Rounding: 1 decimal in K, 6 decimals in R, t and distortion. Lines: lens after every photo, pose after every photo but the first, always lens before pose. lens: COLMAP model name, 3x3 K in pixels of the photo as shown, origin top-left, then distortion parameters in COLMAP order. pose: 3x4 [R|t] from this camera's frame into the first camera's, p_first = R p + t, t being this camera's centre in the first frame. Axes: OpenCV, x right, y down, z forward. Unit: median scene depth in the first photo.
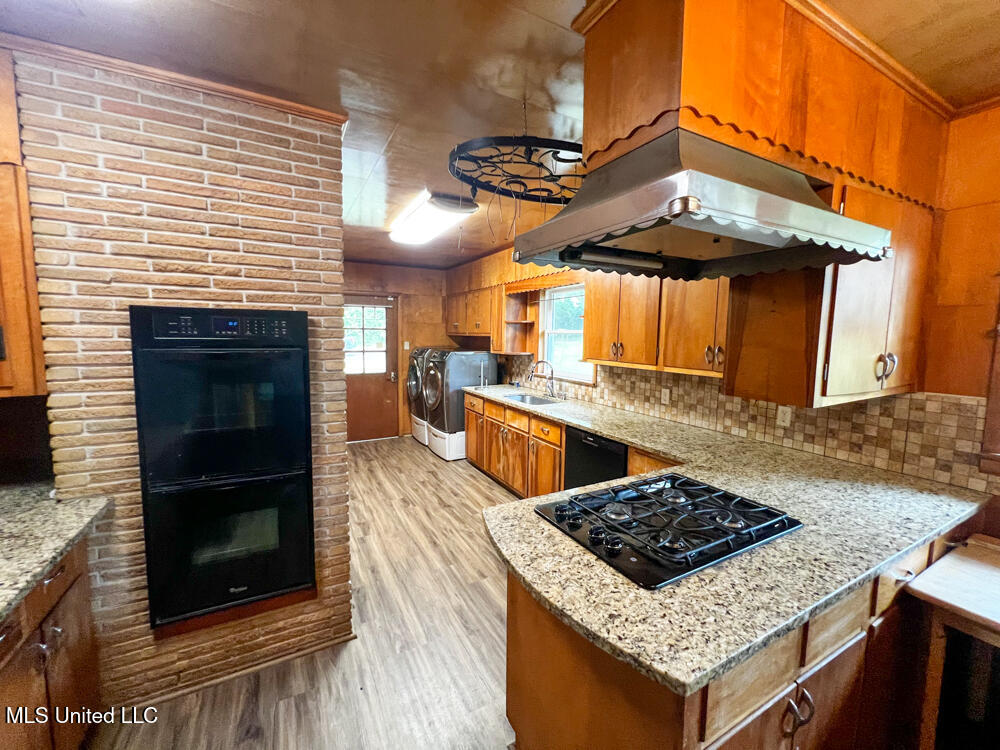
lens RADIAL K [[400.9, 0, 498.6], [0, 400.9, 372.2], [0, 0, 1]] dist [-0.004751, 0.000762]
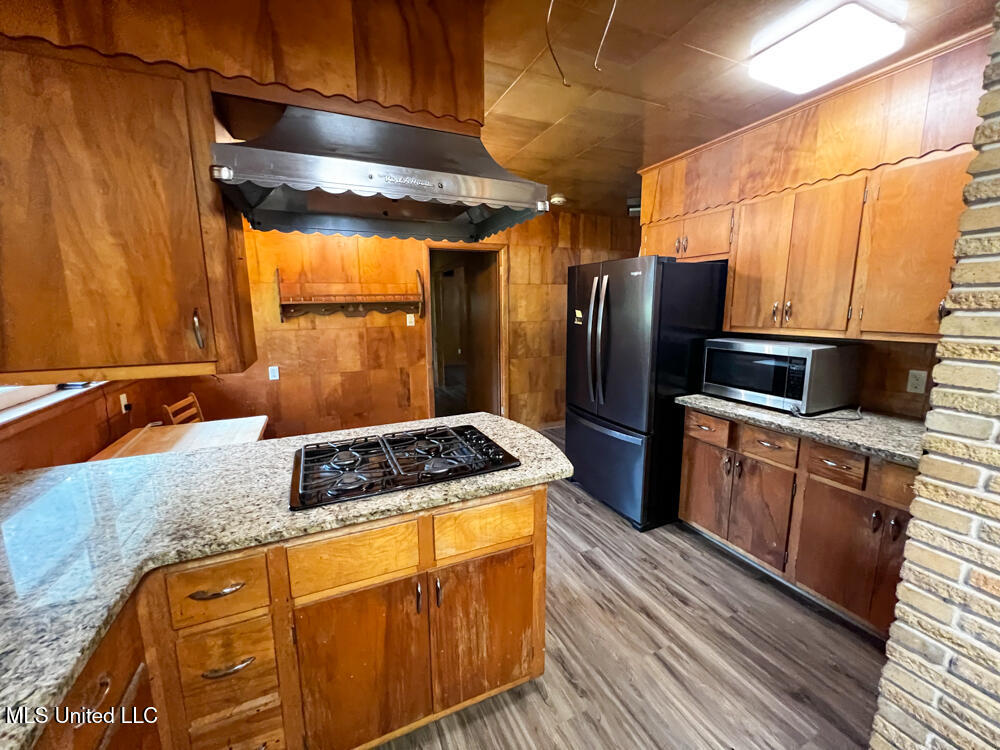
lens RADIAL K [[400.9, 0, 499.2], [0, 400.9, 372.2], [0, 0, 1]] dist [-0.004751, 0.000762]
pose [[-0.997800, -0.010903, 0.065396, 0.033415], [0.006687, 0.964807, 0.262873, -0.060822], [-0.065961, 0.262732, -0.962612, 0.801258]]
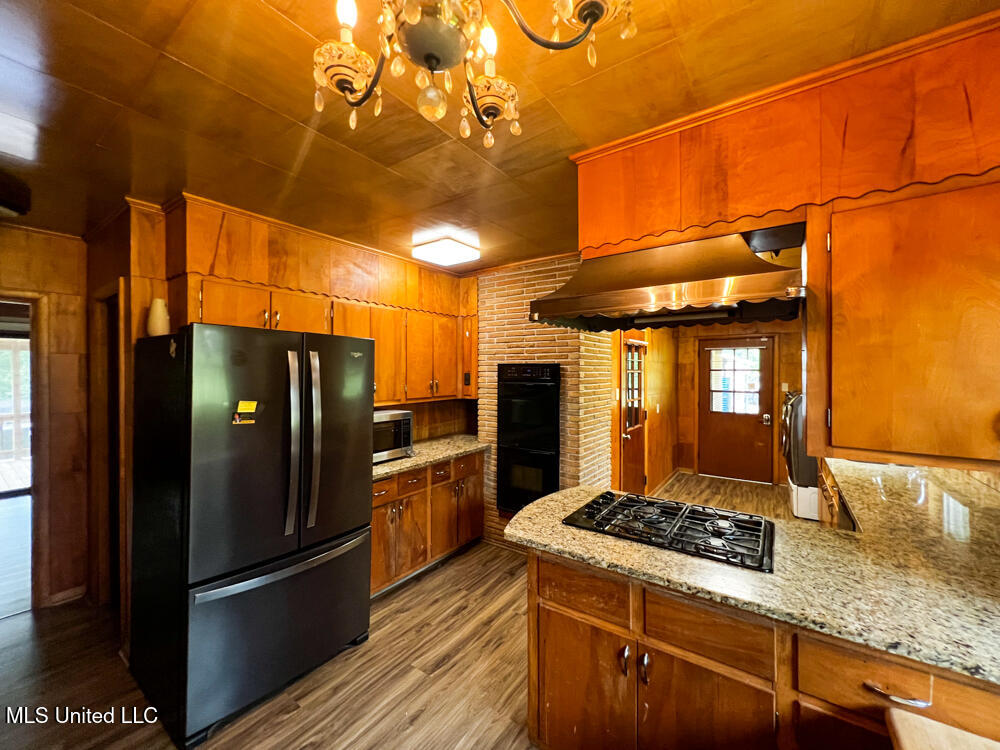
lens RADIAL K [[400.9, 0, 496.8], [0, 400.9, 372.4], [0, 0, 1]] dist [-0.004751, 0.000762]
pose [[0.442056, -0.008942, -0.896943, 0.523382], [-0.082266, 0.995332, -0.050468, 0.002043], [0.893207, 0.096098, 0.439256, -0.021366]]
